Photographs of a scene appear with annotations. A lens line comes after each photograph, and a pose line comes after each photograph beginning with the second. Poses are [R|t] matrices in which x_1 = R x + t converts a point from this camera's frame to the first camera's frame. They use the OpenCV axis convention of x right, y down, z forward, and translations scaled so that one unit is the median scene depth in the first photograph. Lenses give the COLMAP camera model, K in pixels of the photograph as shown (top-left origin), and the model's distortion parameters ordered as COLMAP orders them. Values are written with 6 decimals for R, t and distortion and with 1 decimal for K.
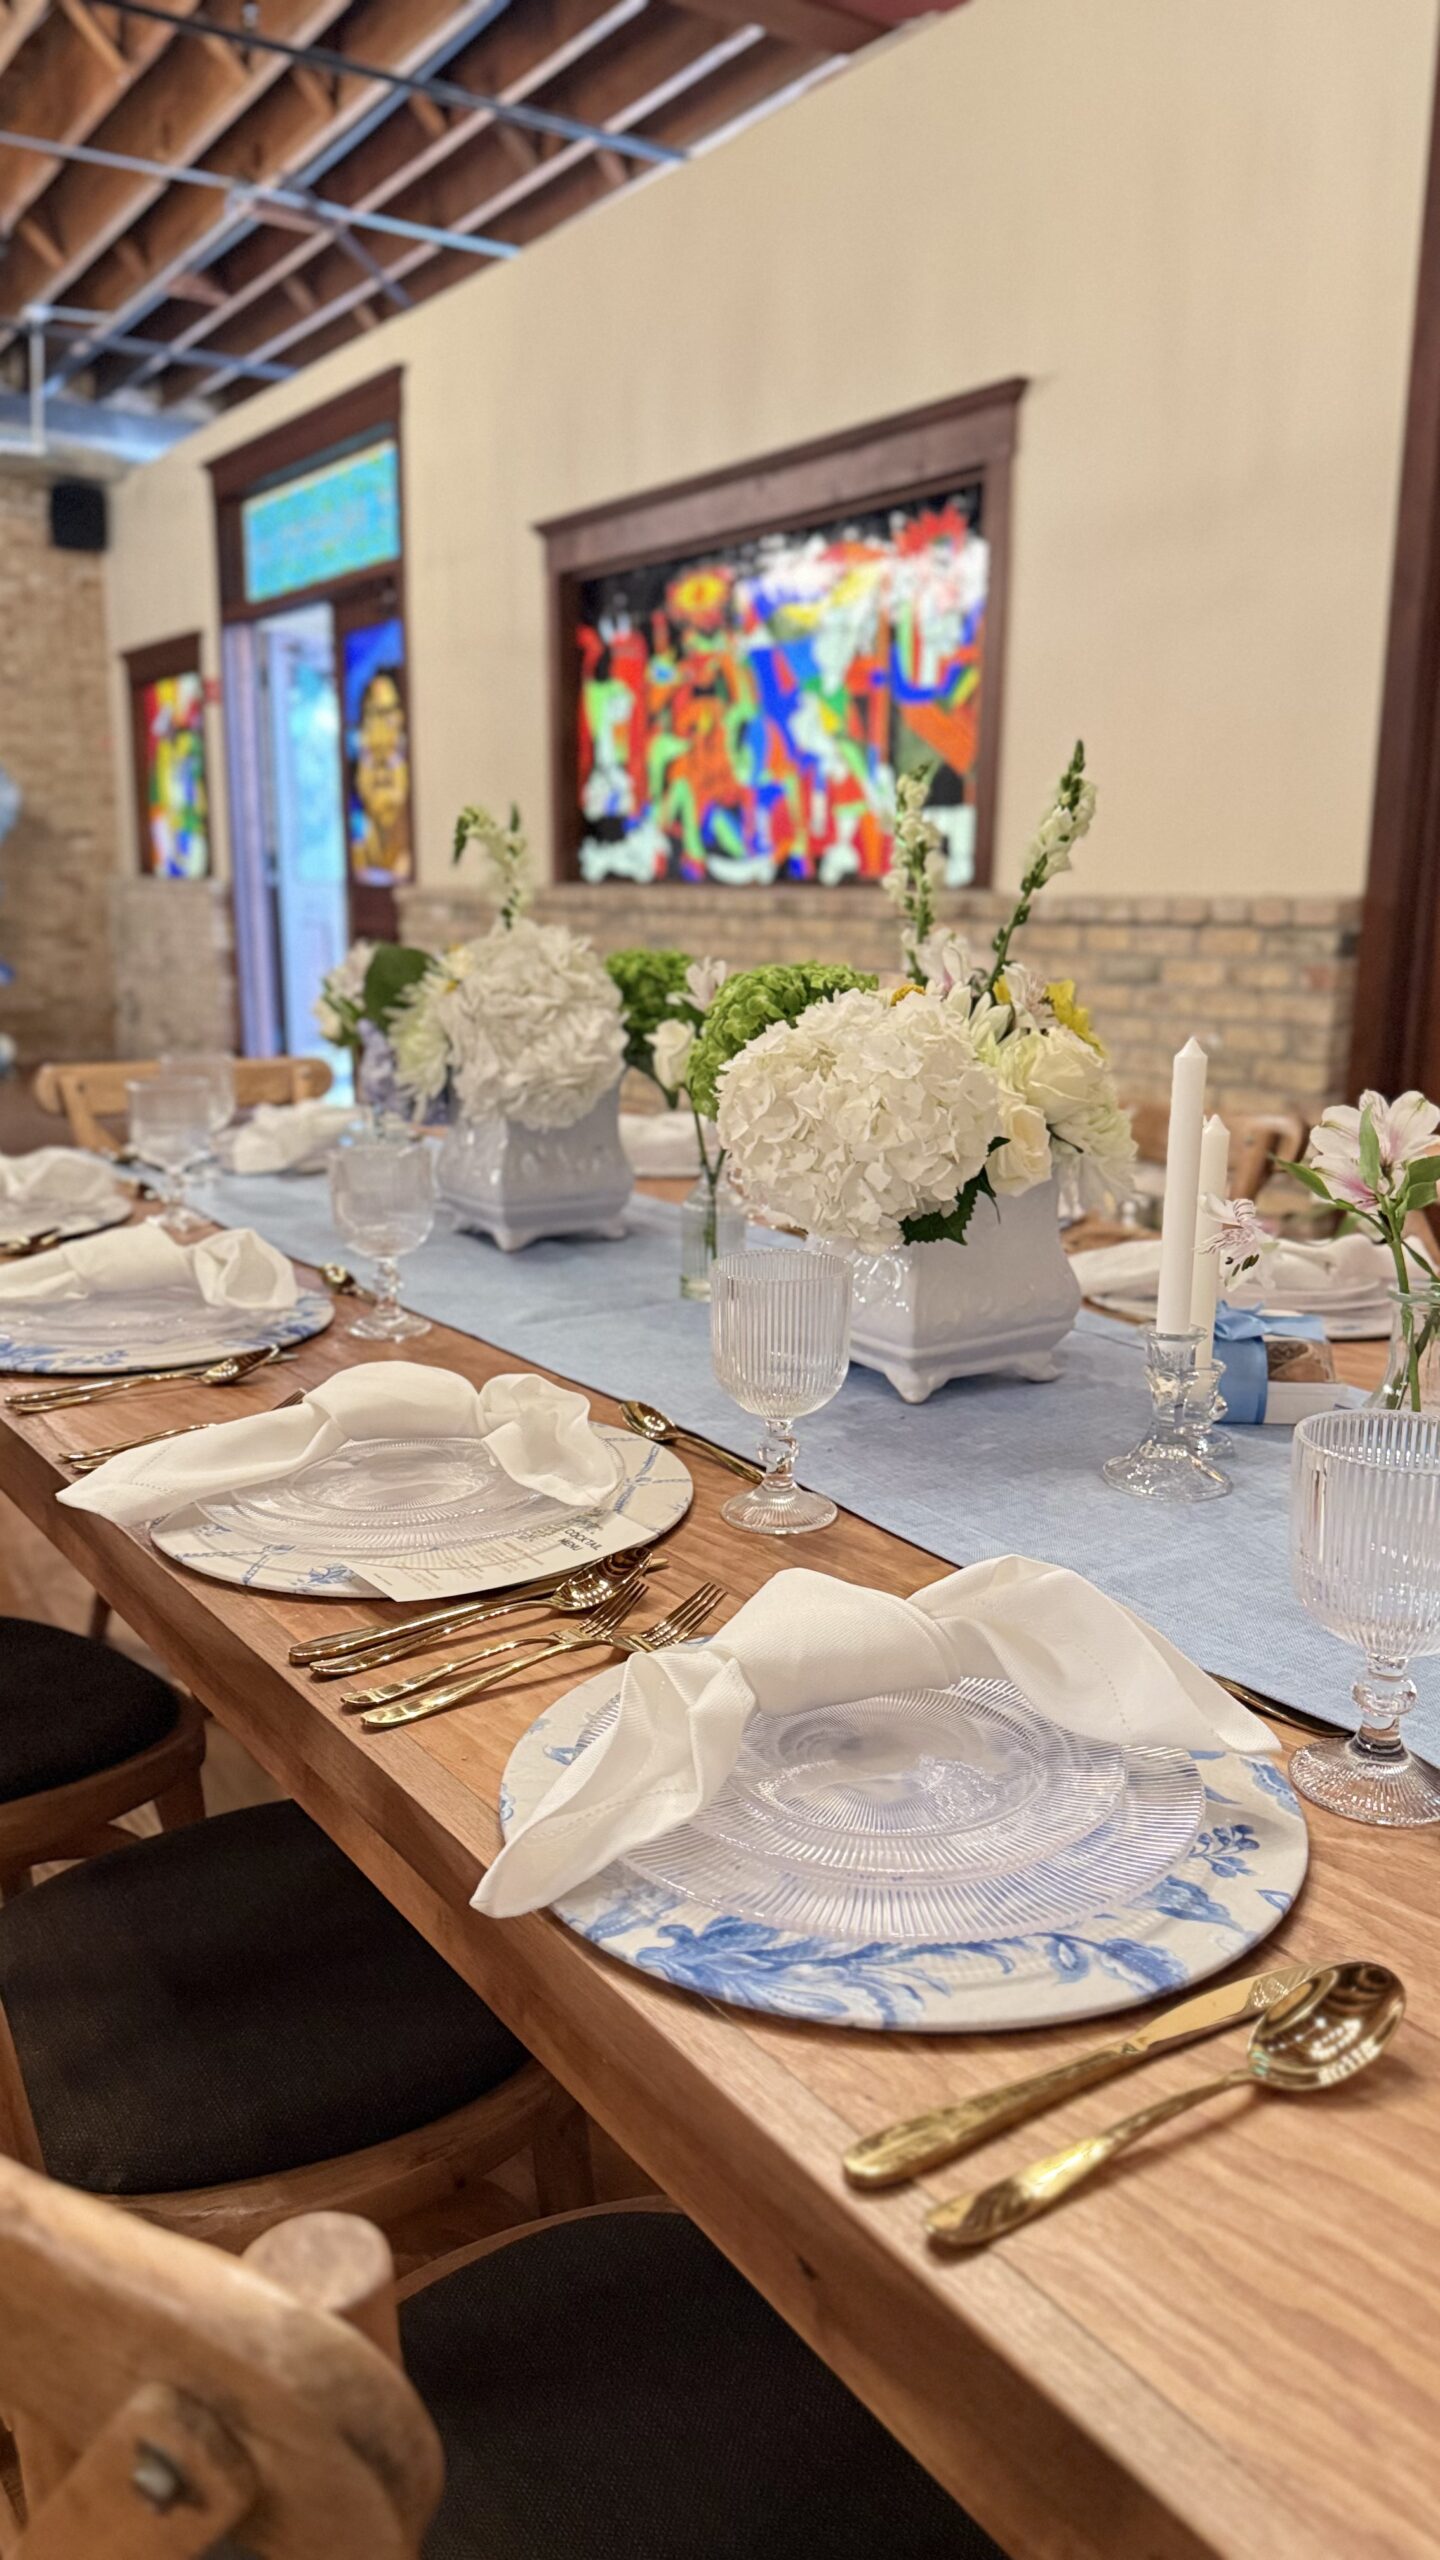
lens RADIAL K [[1873.5, 0, 726.3], [0, 1873.5, 1303.6], [0, 0, 1]] dist [0.071827, -0.078910]
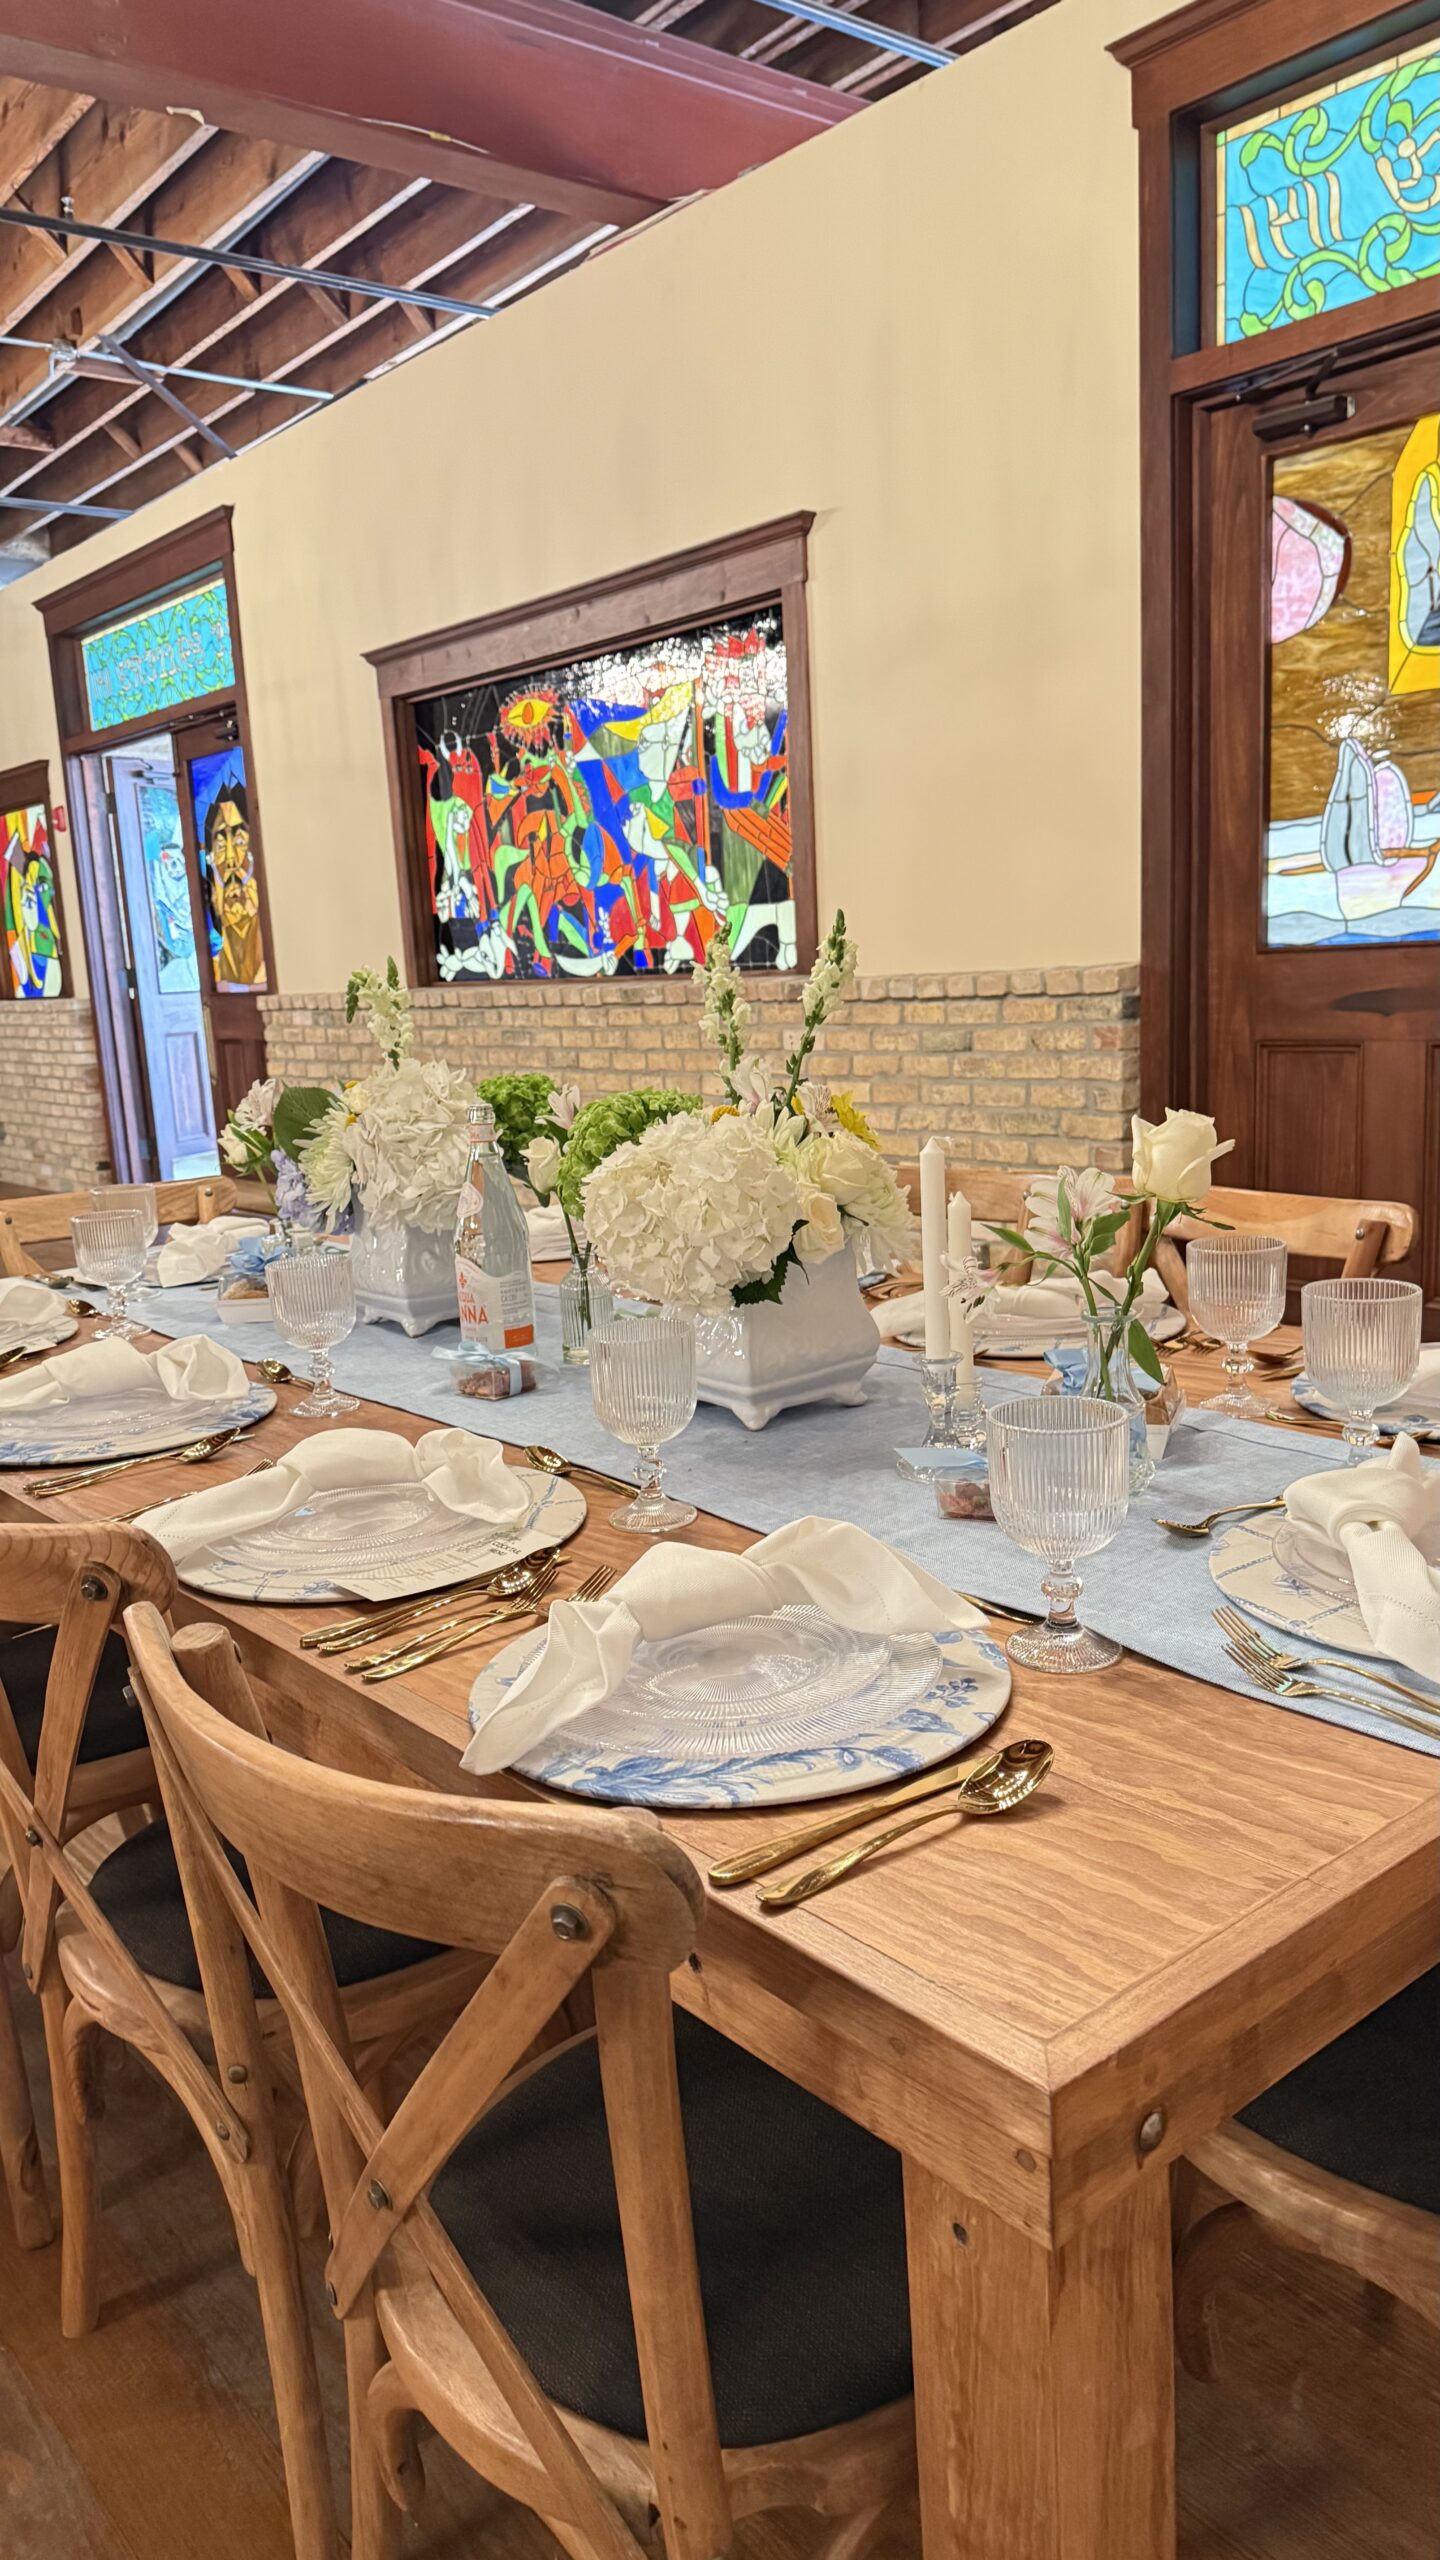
lens RADIAL K [[1873.5, 0, 732.5], [0, 1873.5, 1310.3], [0, 0, 1]] dist [0.071827, -0.078910]
pose [[0.994652, -0.076379, 0.069531, 0.001951], [0.078475, 0.996525, -0.027920, 0.004723], [-0.067157, 0.033227, 0.997189, -0.205340]]
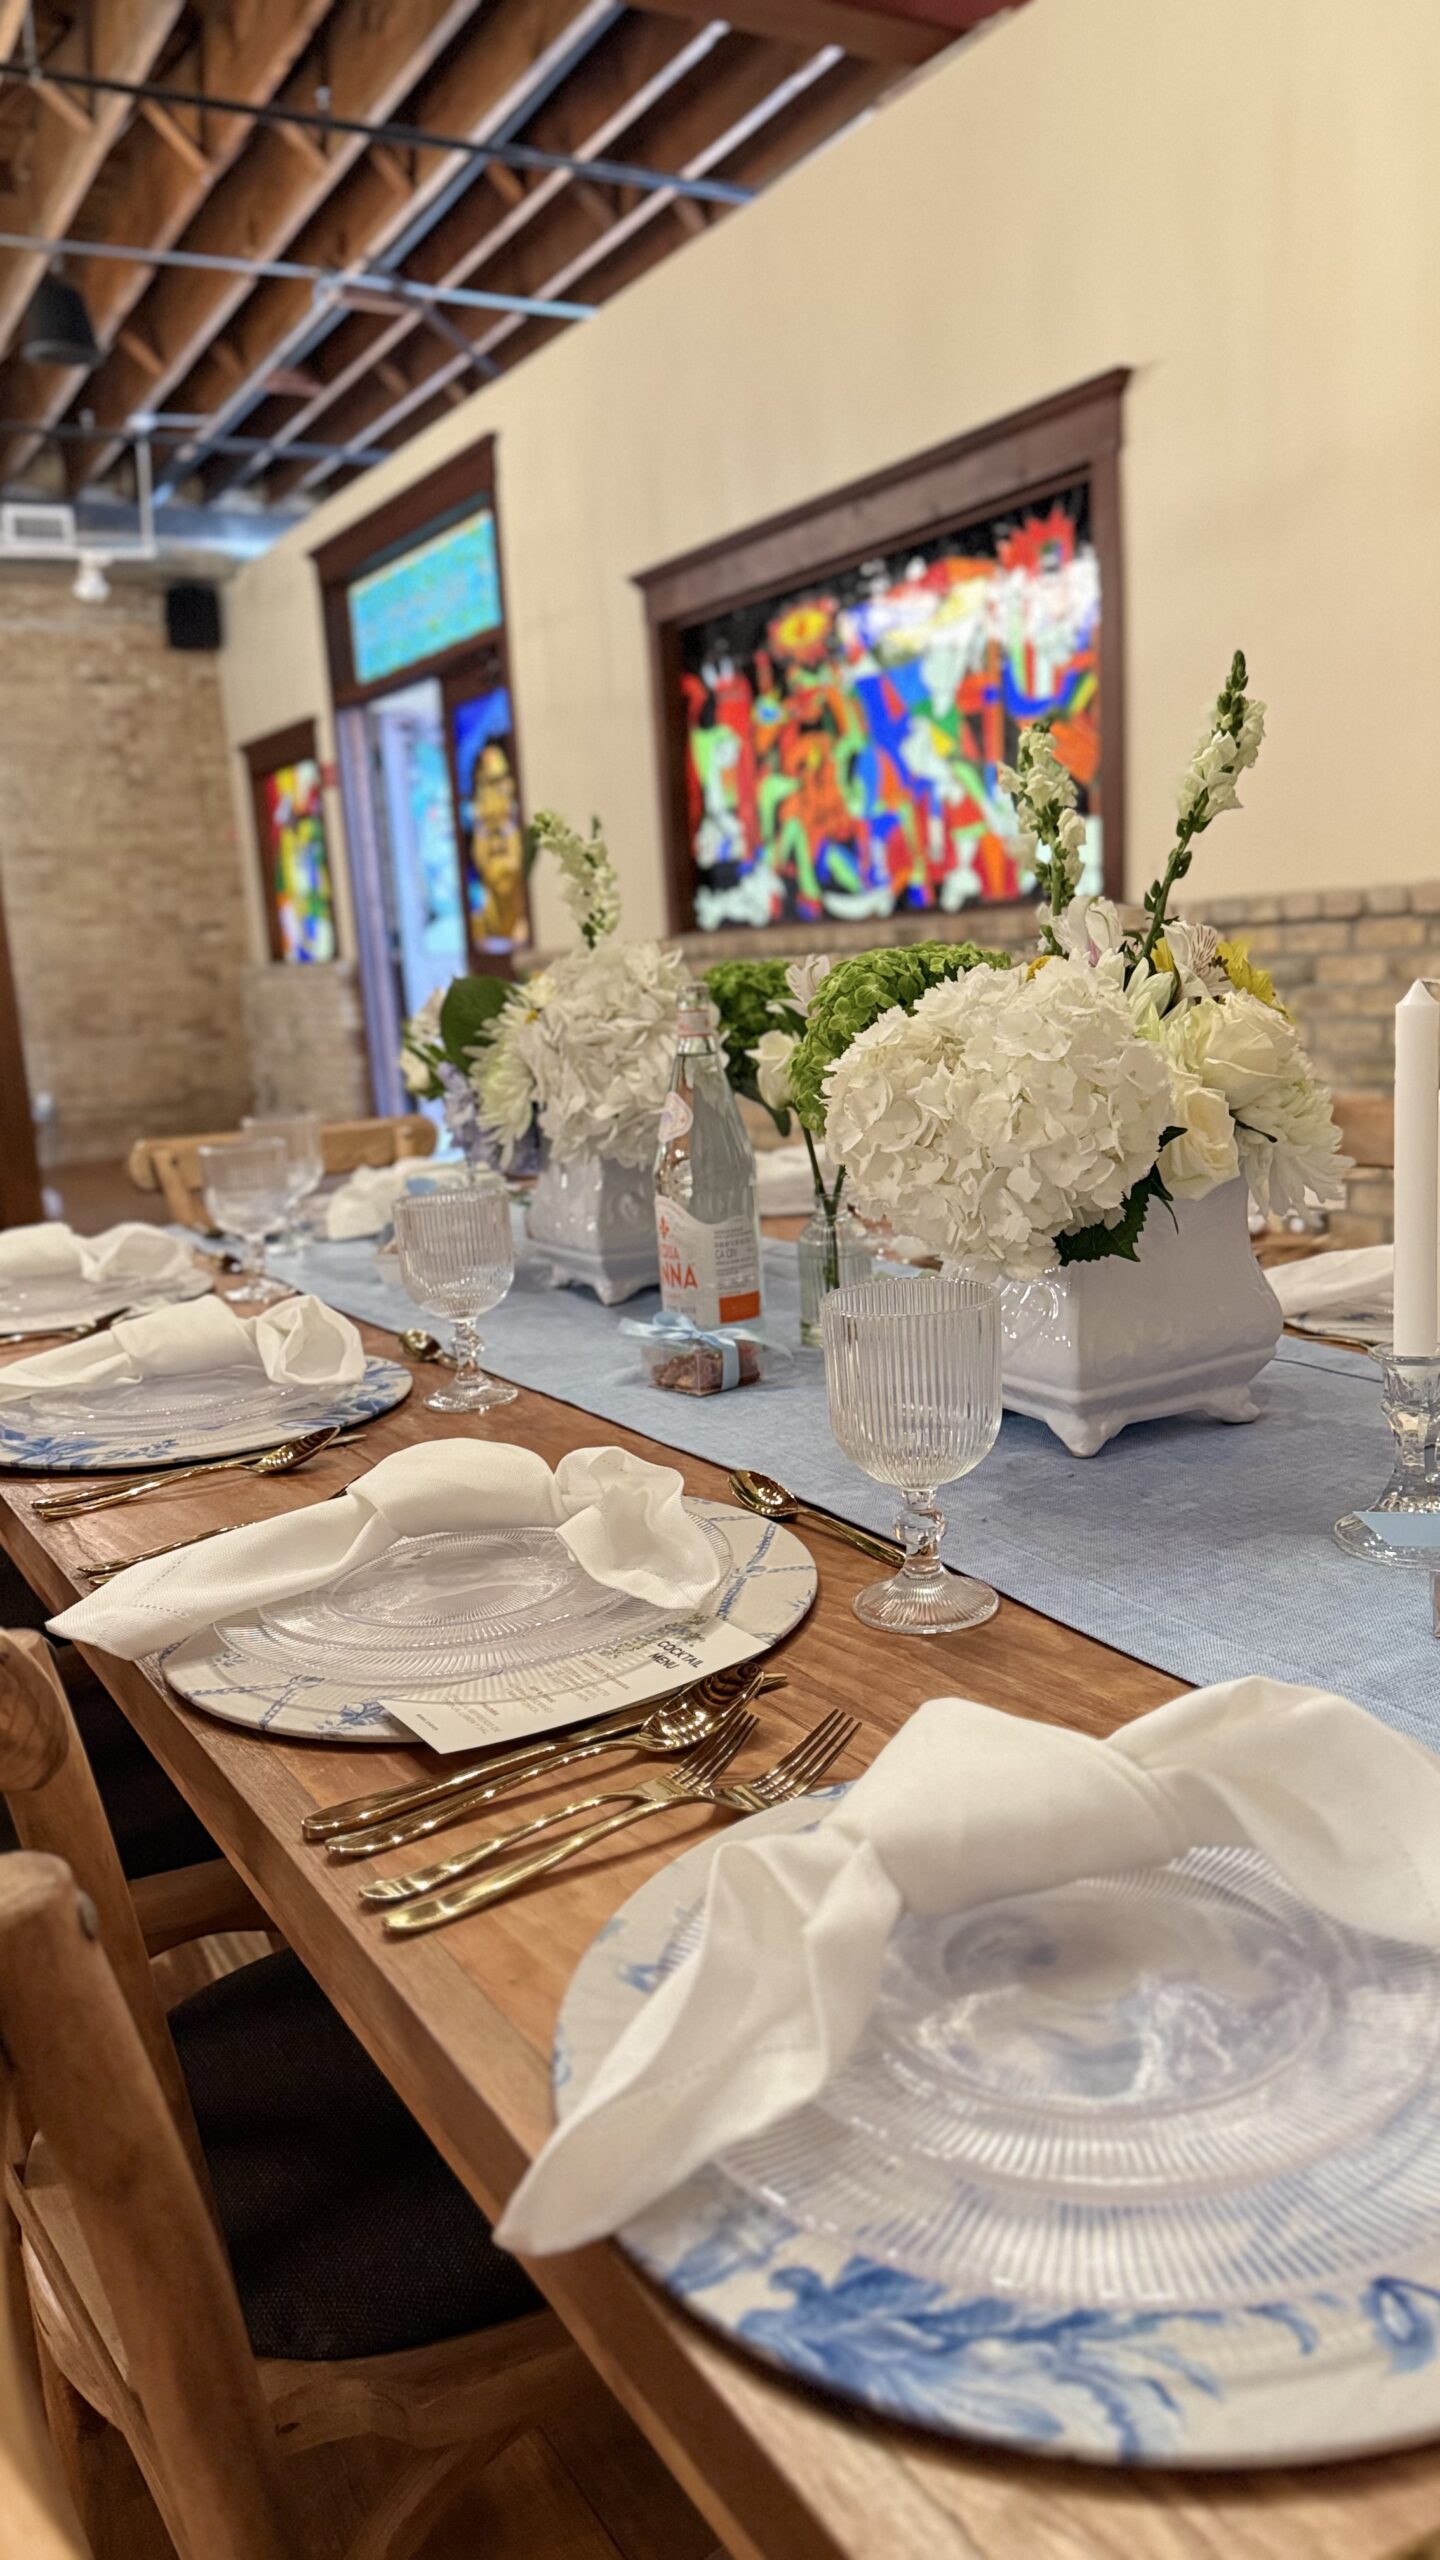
lens RADIAL K [[1873.5, 0, 711.3], [0, 1873.5, 1284.2], [0, 0, 1]] dist [0.071827, -0.078910]
pose [[0.994861, -0.056574, -0.083975, 0.007702], [0.053260, 0.997730, -0.041198, 0.001655], [0.086115, 0.036514, 0.995616, 0.118443]]
